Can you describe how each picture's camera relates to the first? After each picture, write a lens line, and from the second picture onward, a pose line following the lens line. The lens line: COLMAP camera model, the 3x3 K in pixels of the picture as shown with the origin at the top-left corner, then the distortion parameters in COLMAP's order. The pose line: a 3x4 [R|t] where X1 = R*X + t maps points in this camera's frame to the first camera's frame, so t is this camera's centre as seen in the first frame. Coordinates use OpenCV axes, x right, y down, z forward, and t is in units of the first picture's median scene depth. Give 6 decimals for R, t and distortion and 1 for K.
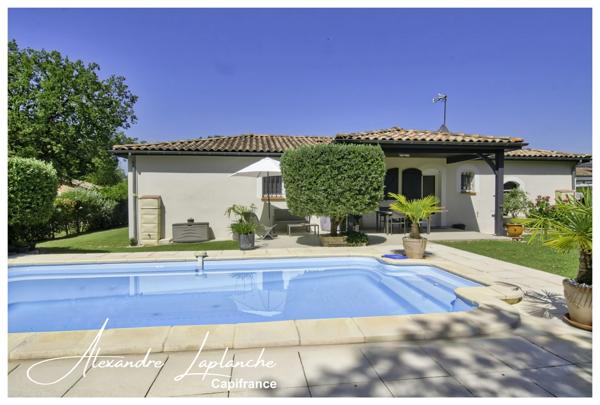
lens RADIAL K [[365.6, 0, 294.6], [0, 365.6, 193.1], [0, 0, 1]] dist [-0.008801, 0.002737]
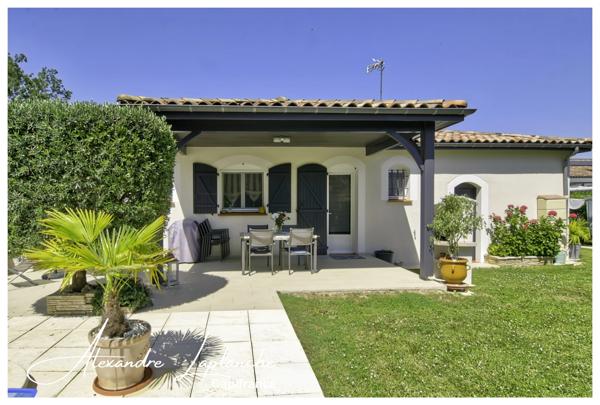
lens RADIAL K [[365.6, 0, 284.1], [0, 365.6, 205.1], [0, 0, 1]] dist [-0.008801, 0.002737]
pose [[0.999877, -0.005574, -0.014692, 0.297321], [0.005815, 0.999847, 0.016469, -0.006102], [0.014598, -0.016552, 0.999756, 0.372928]]
